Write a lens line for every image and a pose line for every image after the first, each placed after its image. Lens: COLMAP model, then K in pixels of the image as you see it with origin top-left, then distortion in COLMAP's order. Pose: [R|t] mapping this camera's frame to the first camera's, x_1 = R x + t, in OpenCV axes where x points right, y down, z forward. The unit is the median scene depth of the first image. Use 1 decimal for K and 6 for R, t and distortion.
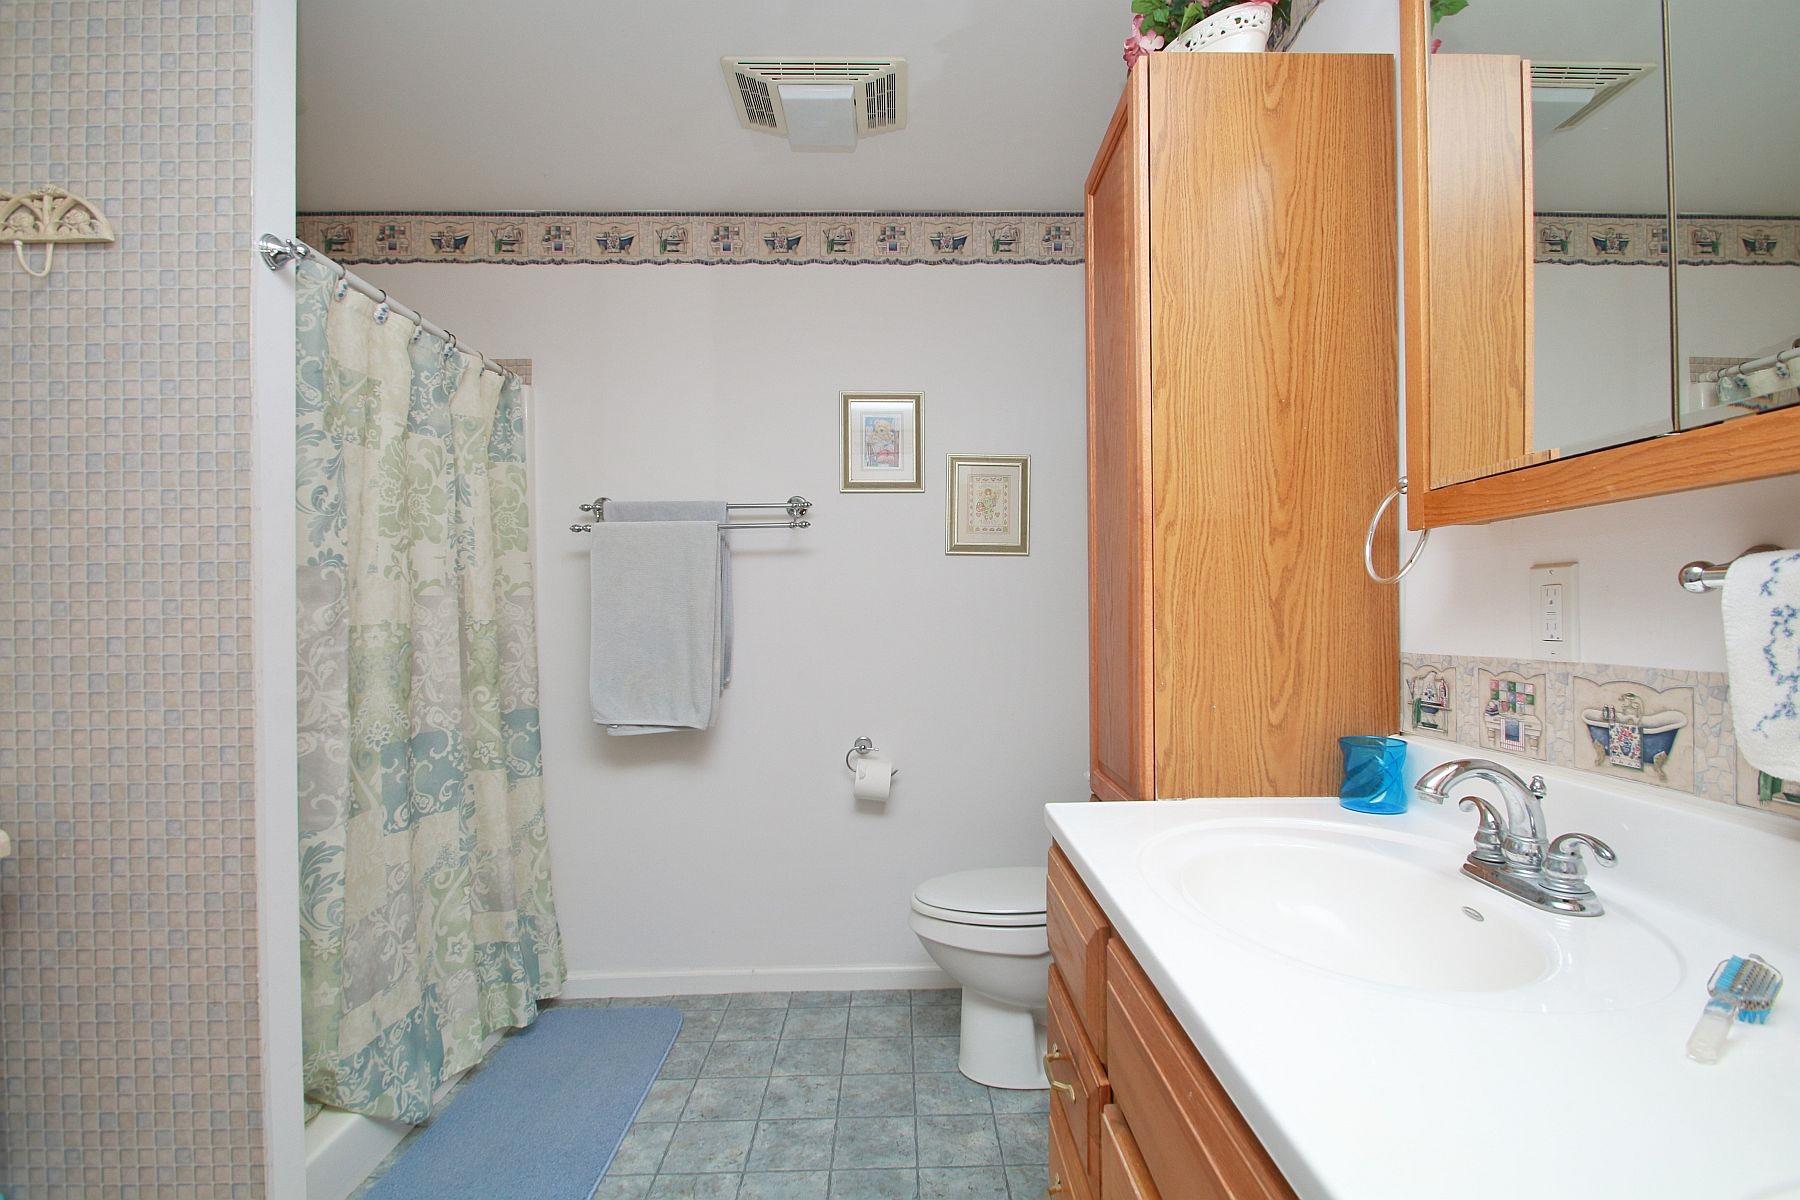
lens RADIAL K [[833.7, 0, 915.0], [0, 833.7, 615.6], [0, 0, 1]] dist [0.007578, -0.012241]
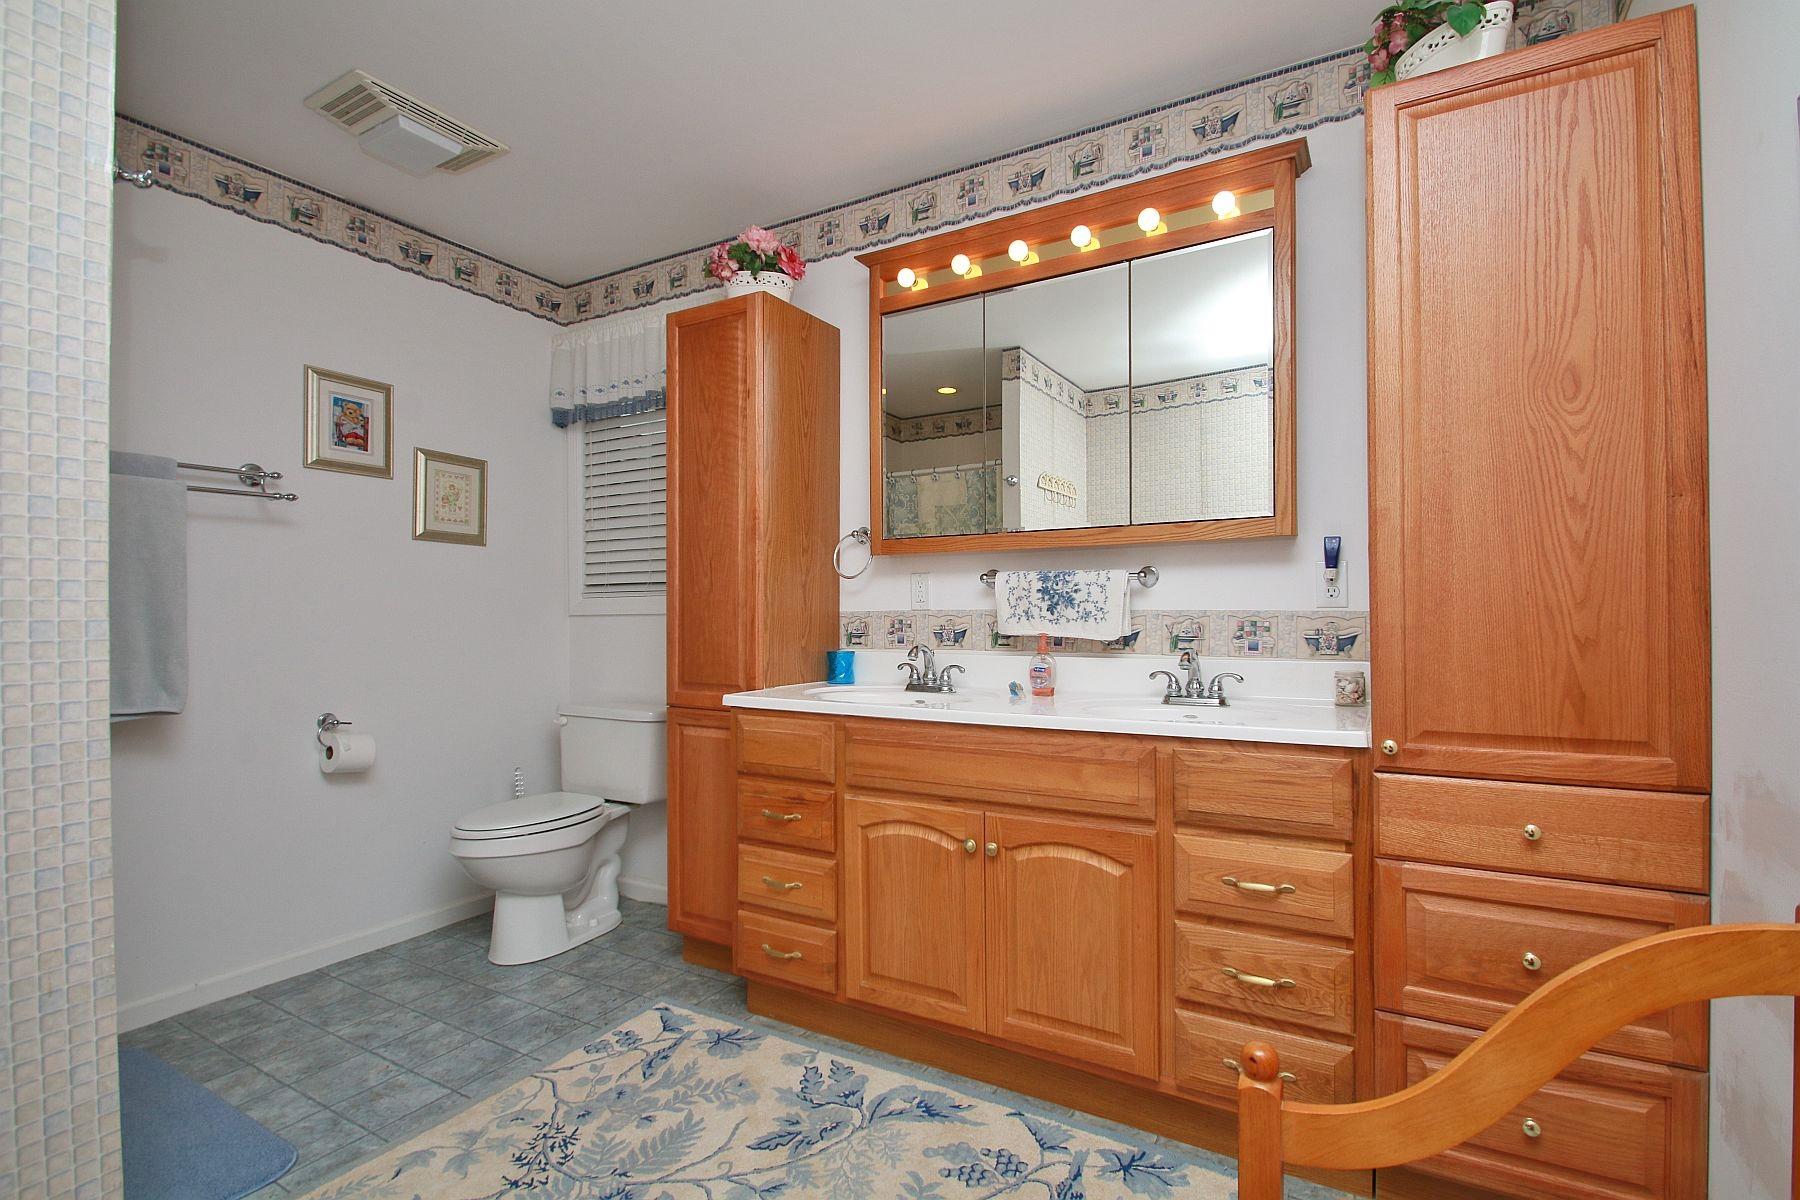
lens RADIAL K [[833.7, 0, 915.0], [0, 833.7, 615.6], [0, 0, 1]] dist [0.007578, -0.012241]
pose [[0.518335, 0.007154, 0.855148, -0.710893], [-0.000169, 0.999966, -0.008263, 0.045705], [-0.855178, 0.004139, 0.518318, -0.160981]]
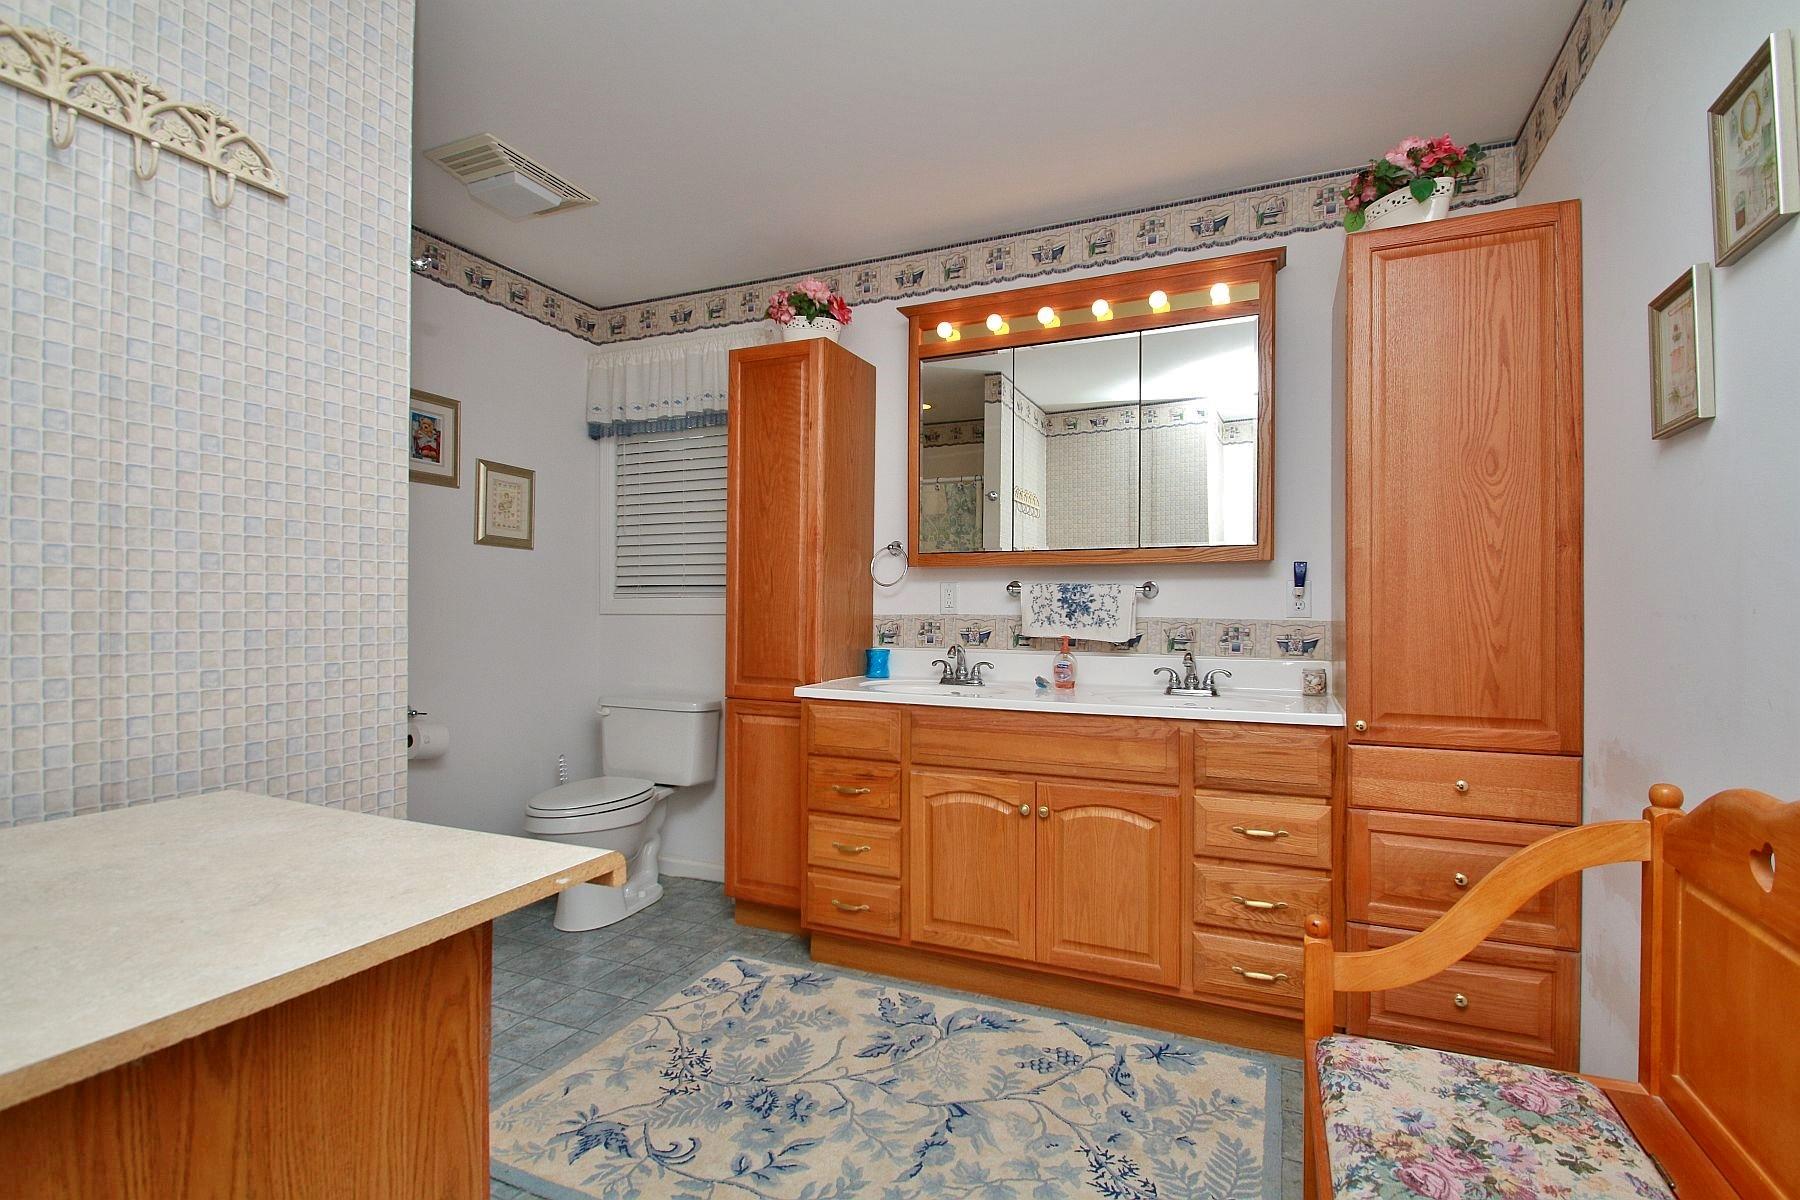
lens RADIAL K [[830.2, 0, 913.9], [0, 830.2, 610.8], [0, 0, 1]] dist [-0.000018, -0.000434]
pose [[0.424641, 0.010292, 0.905303, -0.974254], [-0.008951, 0.999934, -0.007169, 0.031684], [-0.905318, -0.005059, 0.424705, -0.077550]]
